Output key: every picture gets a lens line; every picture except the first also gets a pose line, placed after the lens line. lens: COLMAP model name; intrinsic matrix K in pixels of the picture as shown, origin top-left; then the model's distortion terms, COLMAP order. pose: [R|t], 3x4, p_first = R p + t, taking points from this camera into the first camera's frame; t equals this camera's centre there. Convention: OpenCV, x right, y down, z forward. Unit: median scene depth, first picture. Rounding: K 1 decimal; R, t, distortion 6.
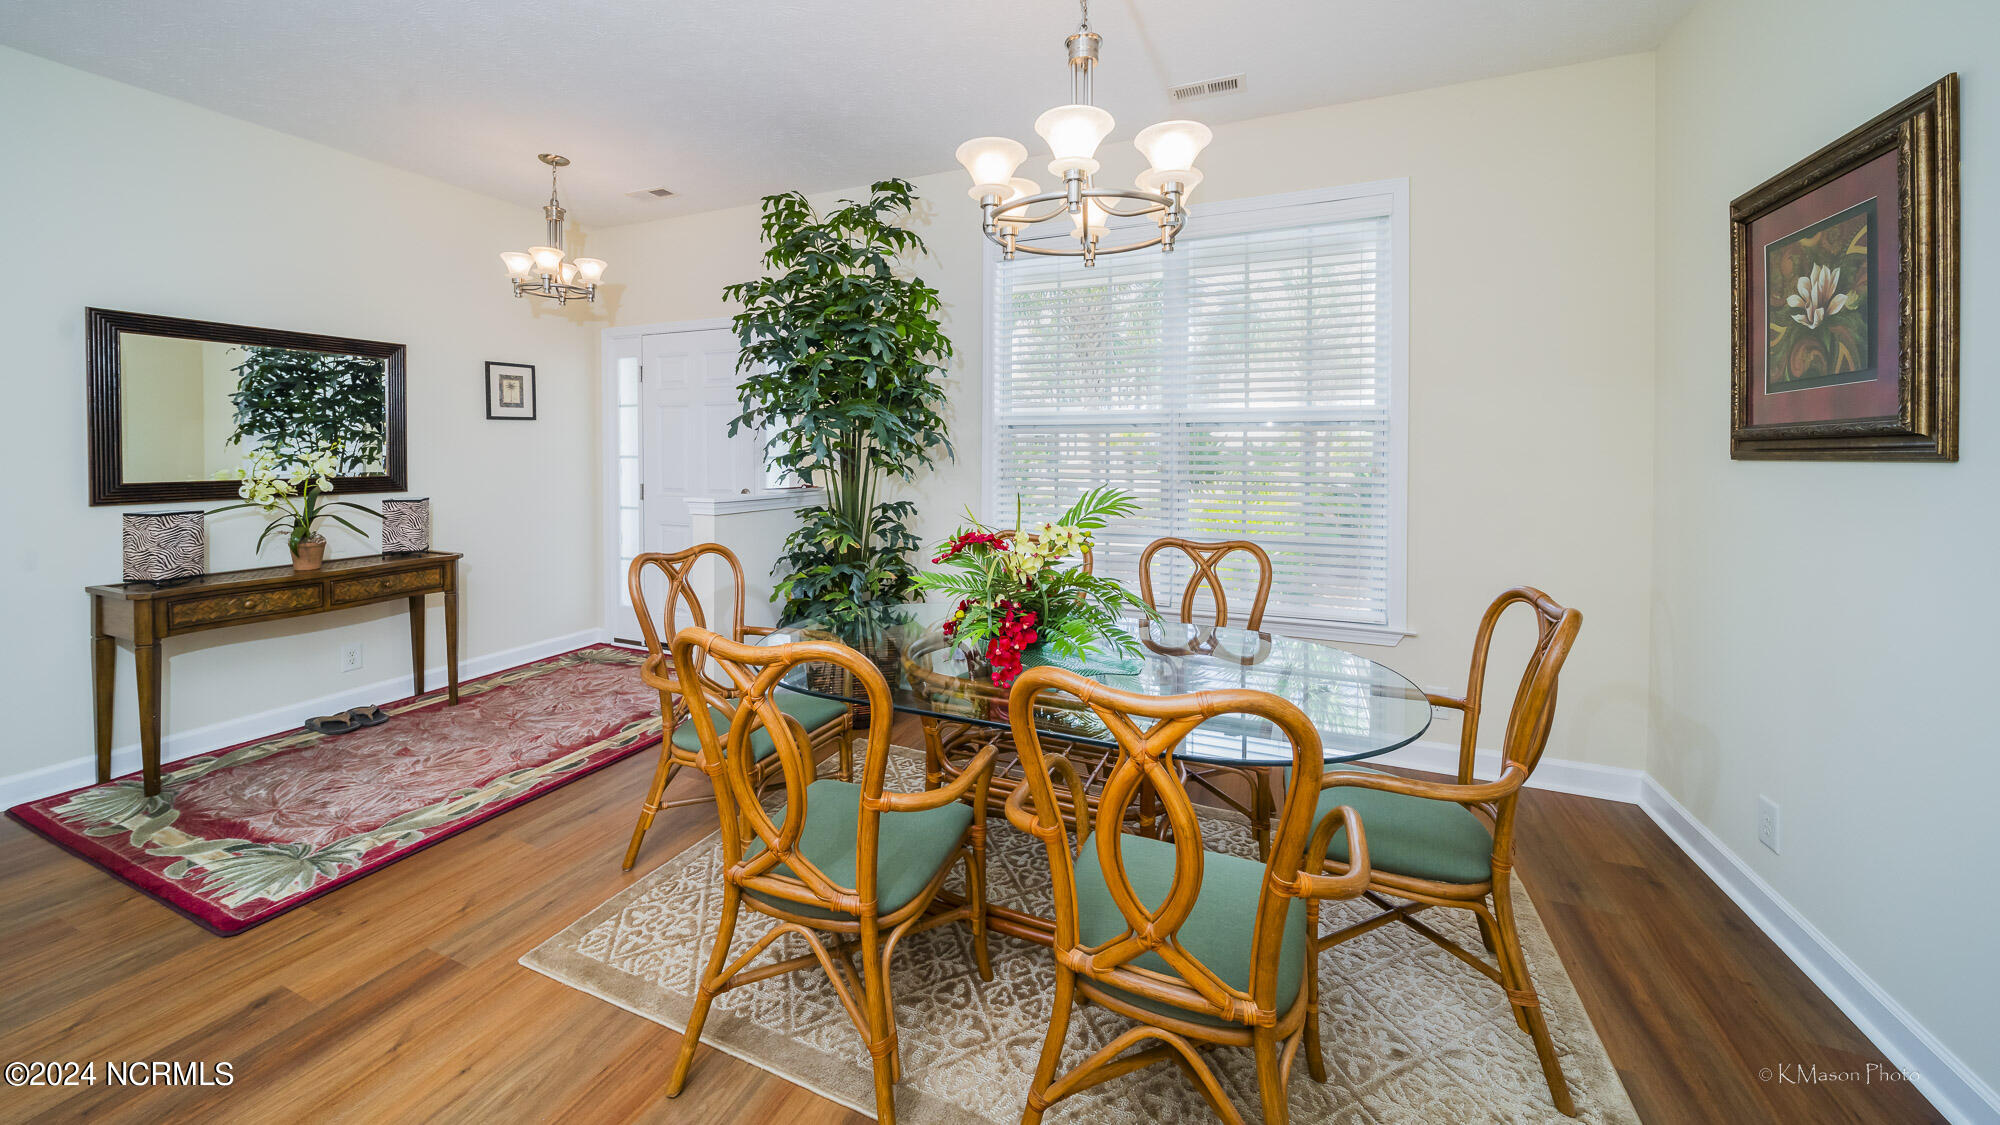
lens RADIAL K [[709.1, 0, 977.3], [0, 709.1, 461.0], [0, 0, 1]] dist [-0.002208, -0.000923]
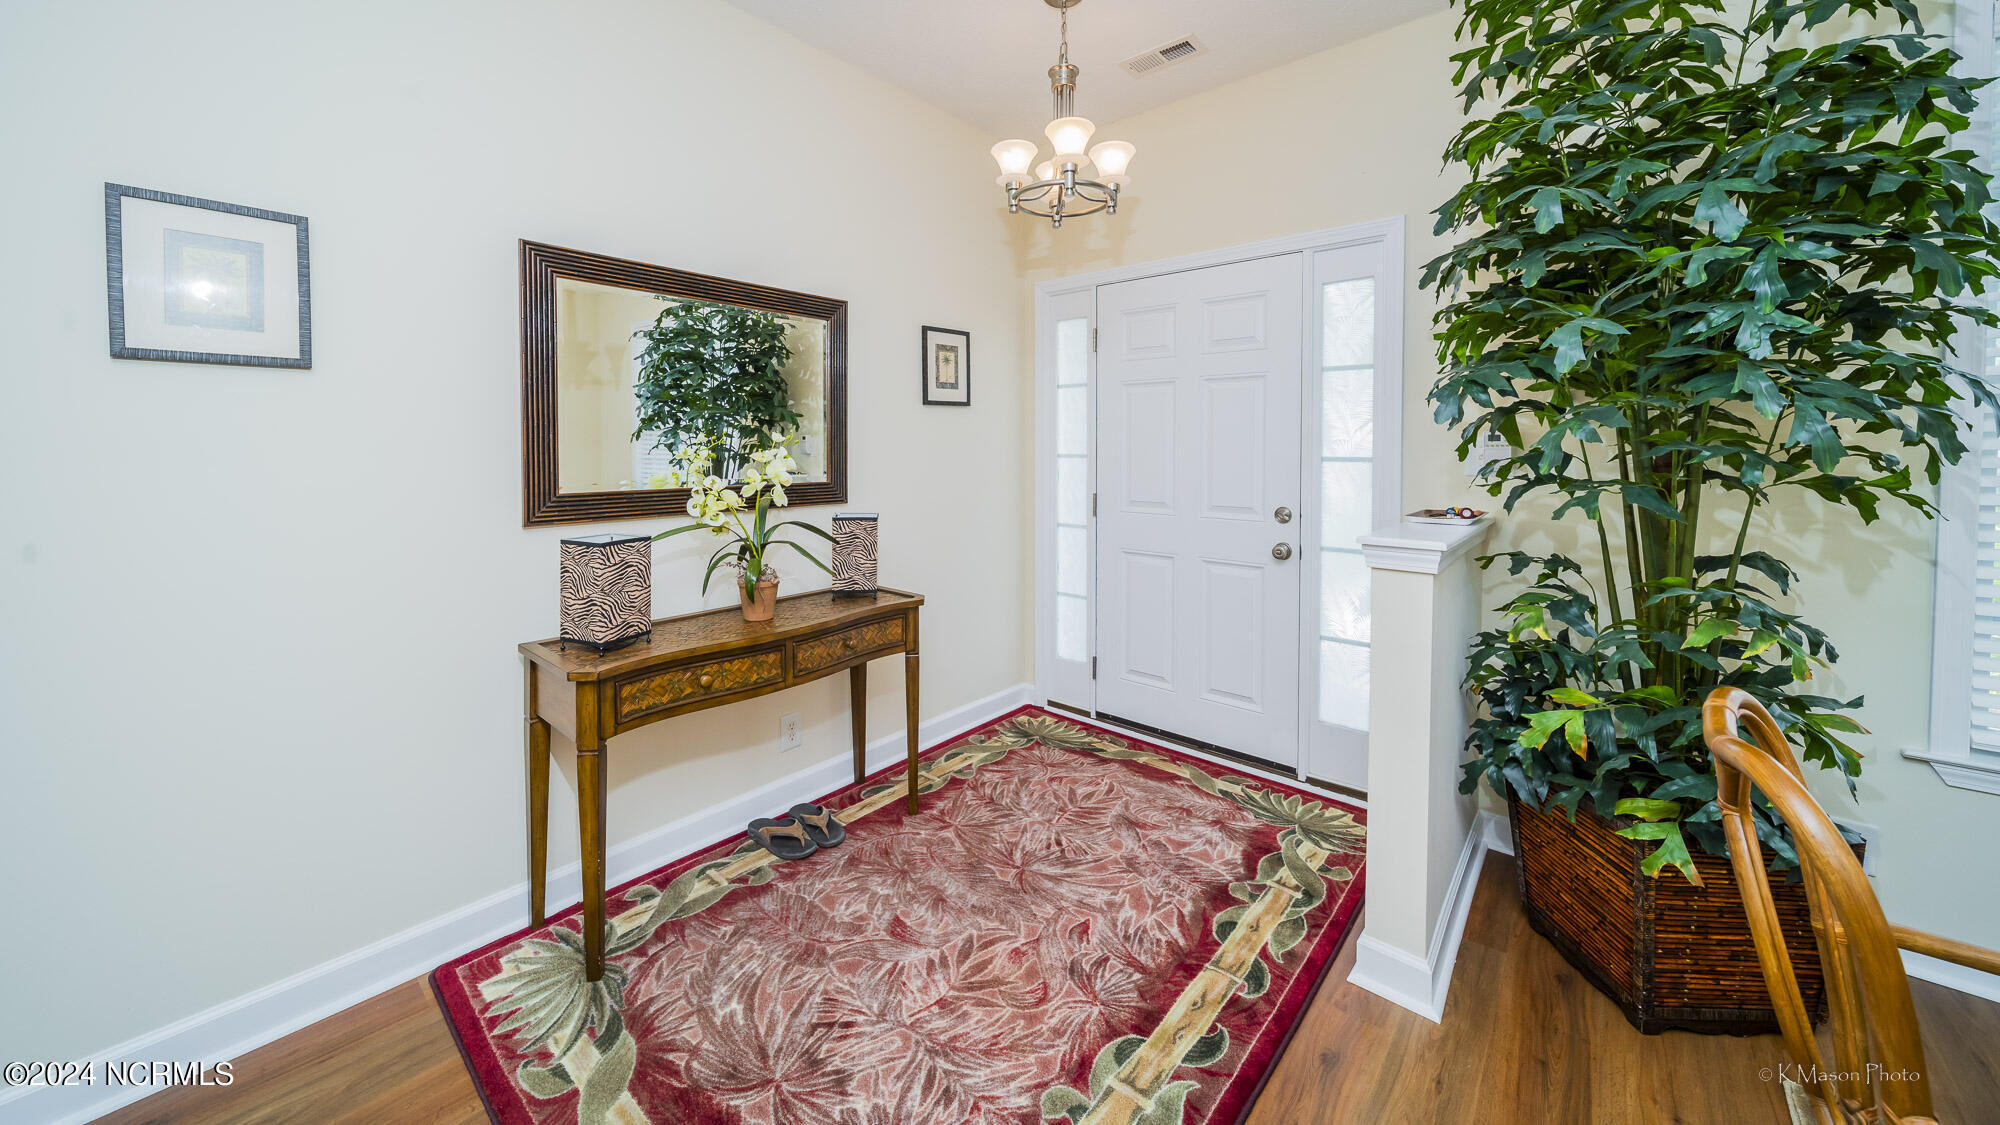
lens RADIAL K [[709.1, 0, 975.5], [0, 709.1, 465.4], [0, 0, 1]] dist [-0.002208, -0.000923]
pose [[0.947958, 0.009607, -0.318249, -0.525457], [-0.006796, 0.999927, 0.009942, -0.004293], [0.318321, -0.007262, 0.947955, 0.411023]]
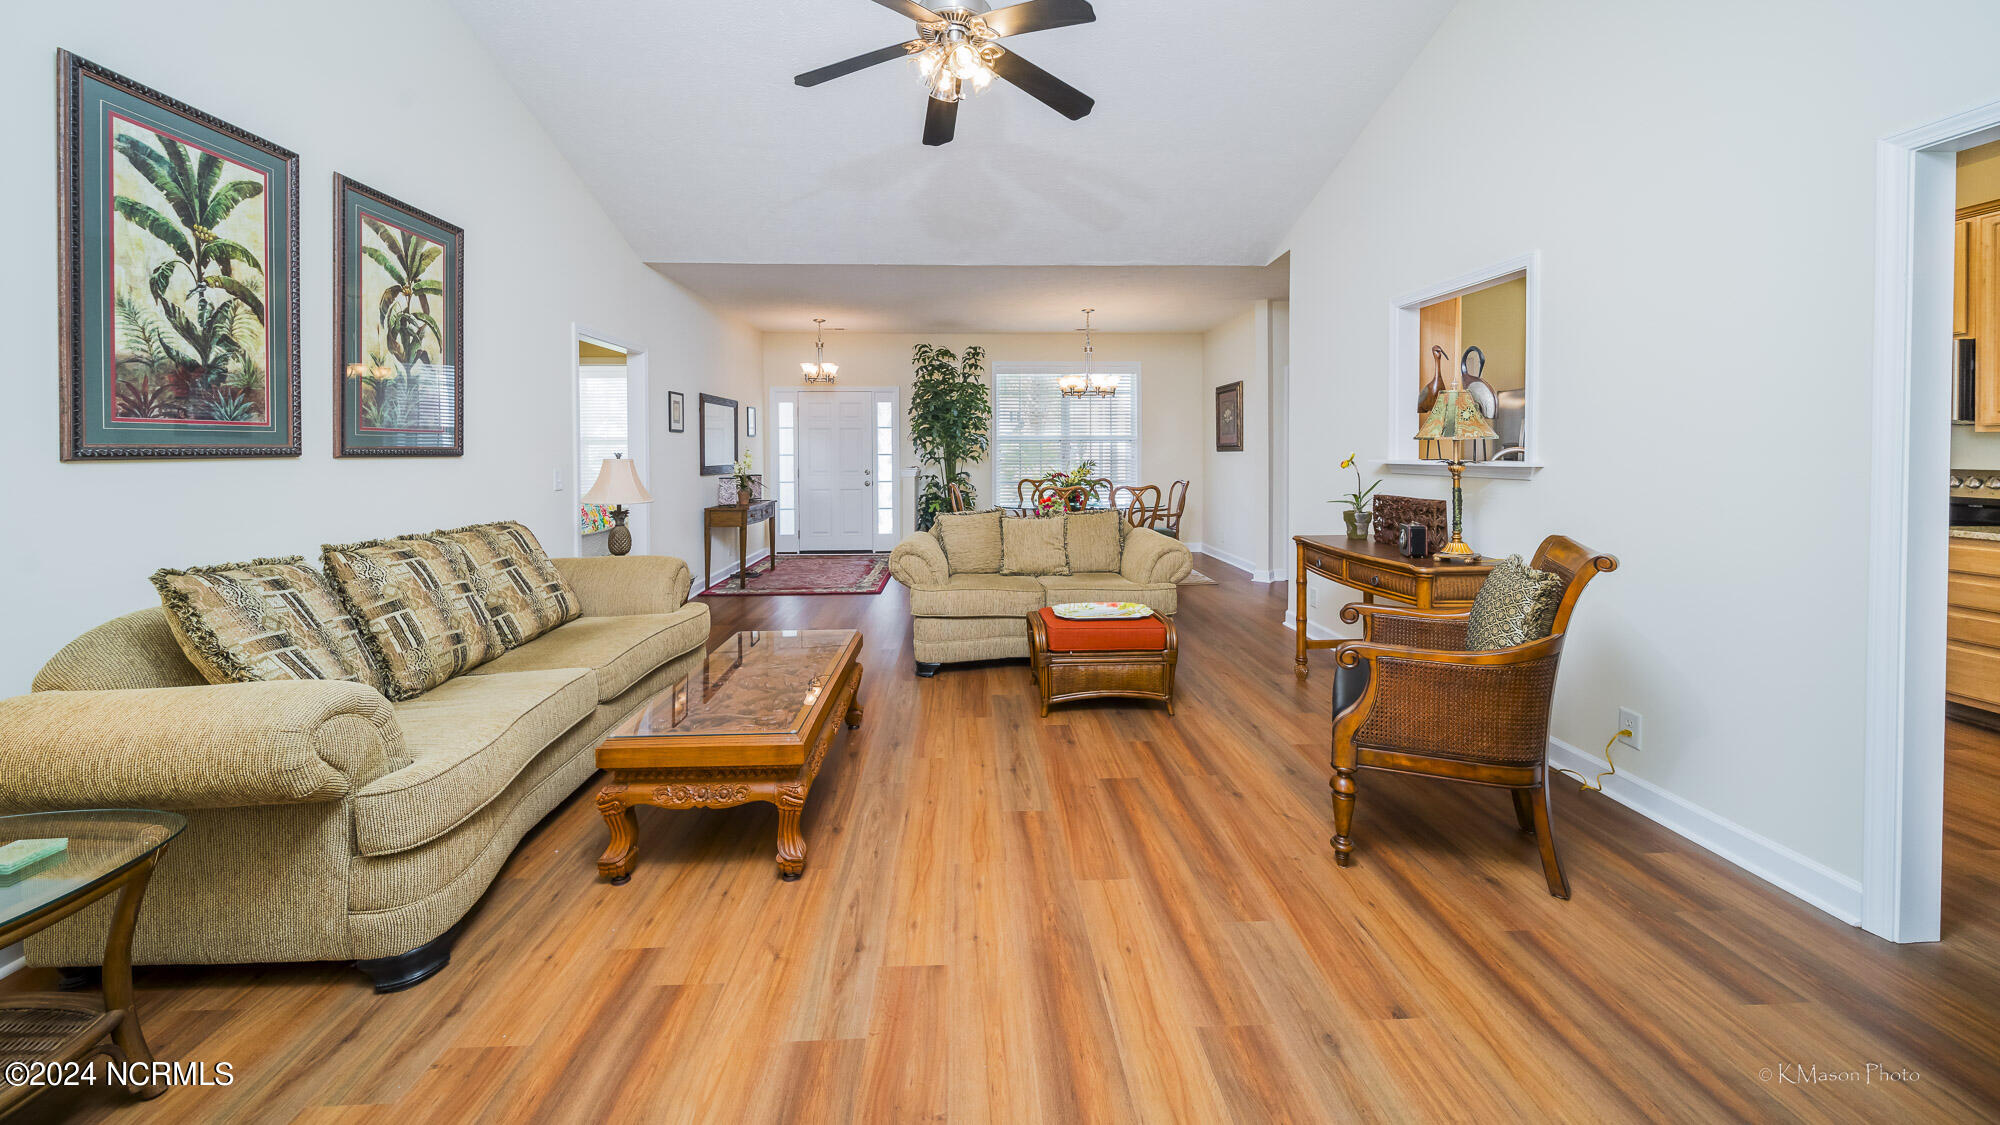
lens RADIAL K [[708.0, 0, 995.1], [0, 708.0, 453.4], [0, 0, 1]] dist [-0.010625, -0.000310]
pose [[0.897621, -0.006299, 0.440722, -1.215073], [0.011578, 0.999890, -0.009288, 0.019878], [-0.440615, 0.013440, 0.897595, -1.358387]]
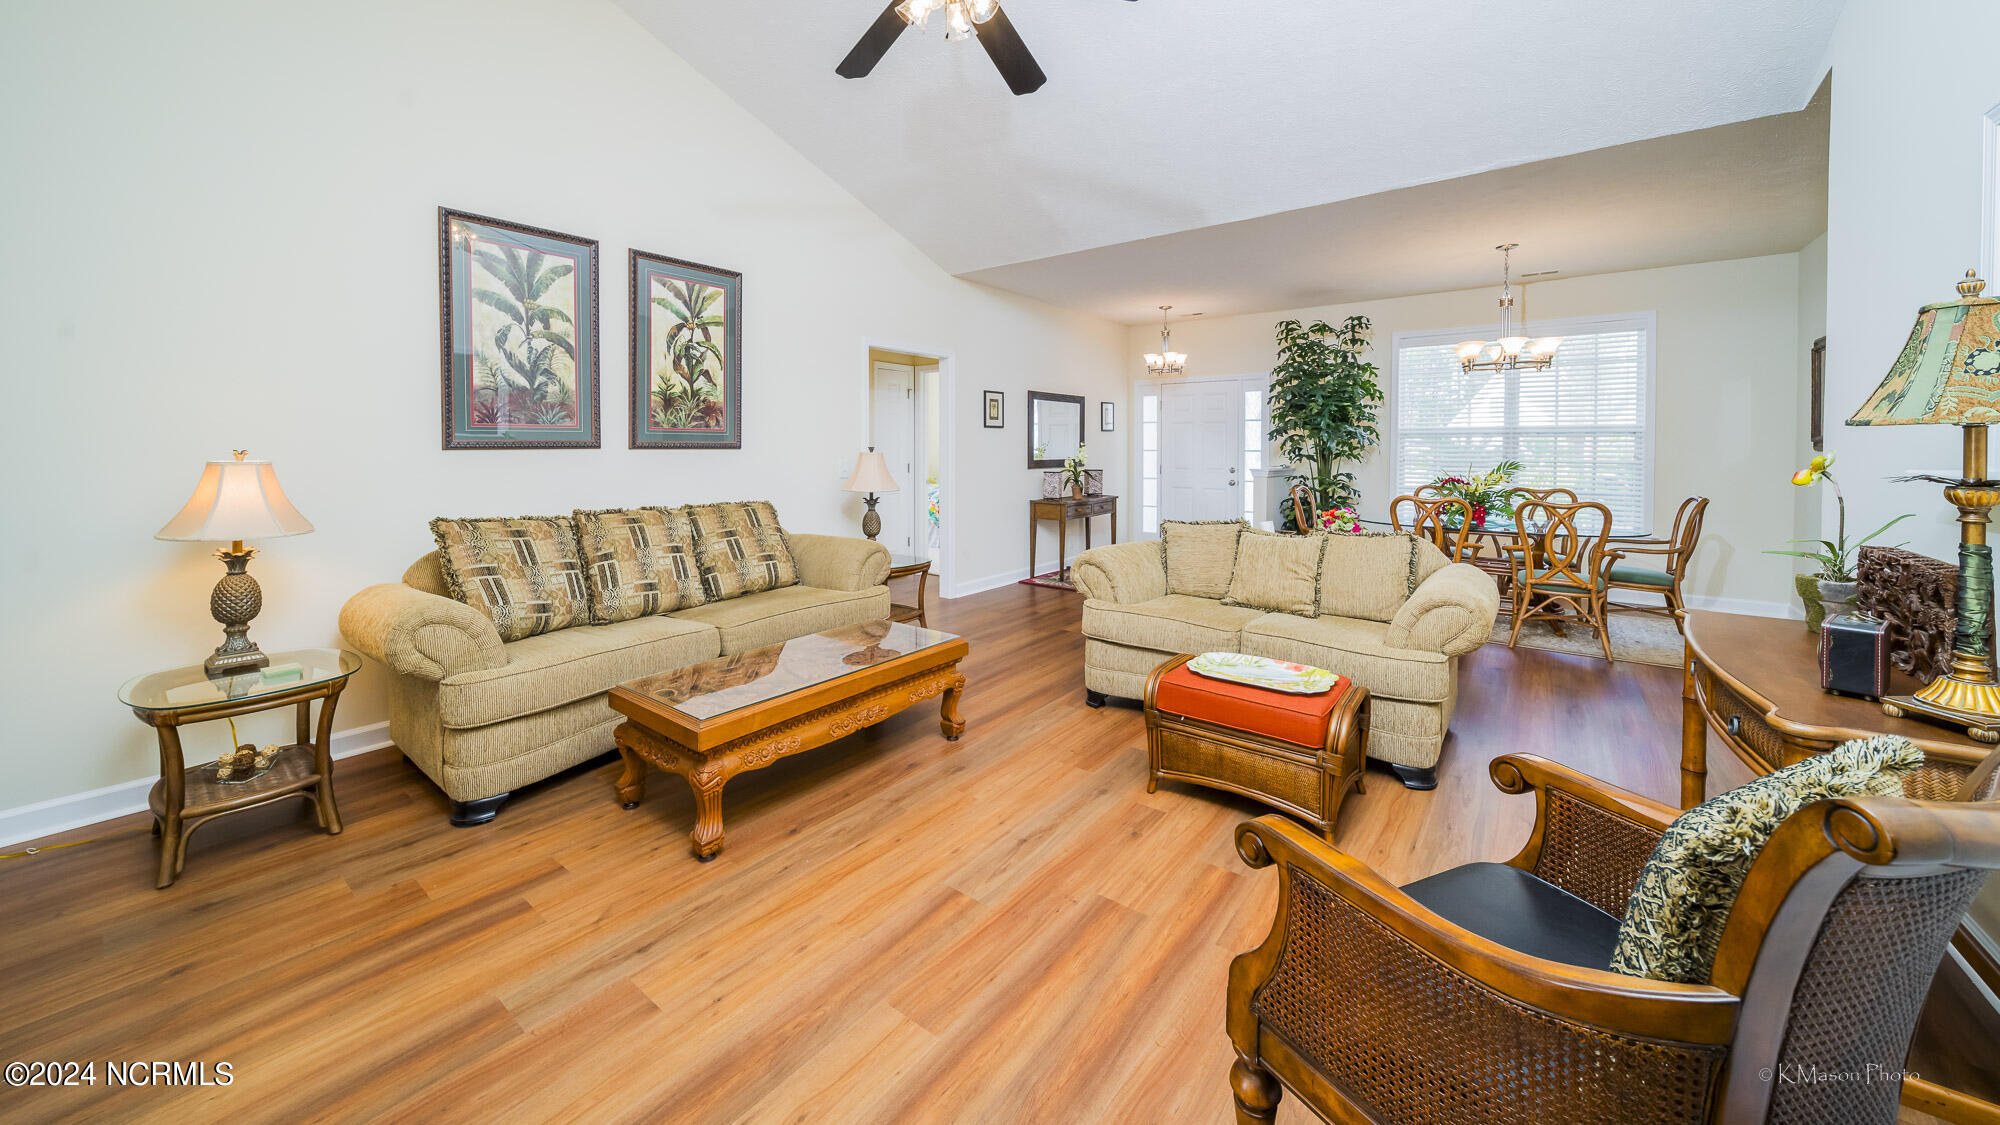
lens RADIAL K [[709.1, 0, 988.7], [0, 709.1, 455.5], [0, 0, 1]] dist [-0.002208, -0.000923]
pose [[0.969227, 0.004567, -0.246126, -0.660951], [-0.004848, 0.999988, -0.000537, 0.016288], [0.246120, 0.001714, 0.969238, -1.276640]]
